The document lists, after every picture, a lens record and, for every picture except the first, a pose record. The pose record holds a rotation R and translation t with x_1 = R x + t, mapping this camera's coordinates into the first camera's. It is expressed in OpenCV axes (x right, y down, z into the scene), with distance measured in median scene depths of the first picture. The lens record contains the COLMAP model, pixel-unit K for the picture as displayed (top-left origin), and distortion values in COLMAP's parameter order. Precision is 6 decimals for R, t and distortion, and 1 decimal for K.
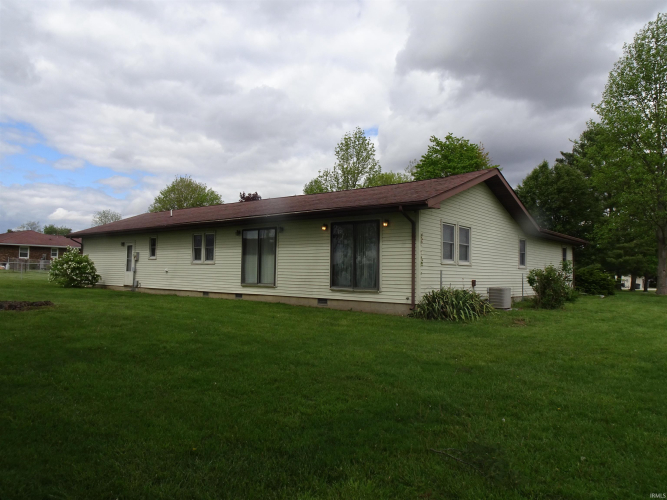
lens RADIAL K [[474.3, 0, 332.5], [0, 474.3, 249.3], [0, 0, 1]] dist [0.007111, 0.000402]
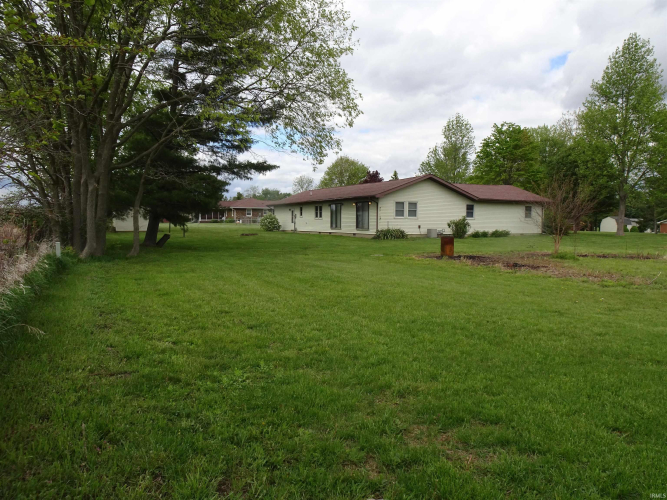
lens RADIAL K [[474.3, 0, 334.3], [0, 474.3, 250.6], [0, 0, 1]] dist [0.007111, 0.000402]
pose [[0.920902, 0.011939, -0.389612, 0.563234], [0.029324, 0.994577, 0.099787, -0.035495], [0.388690, -0.103319, 0.915557, -0.855402]]
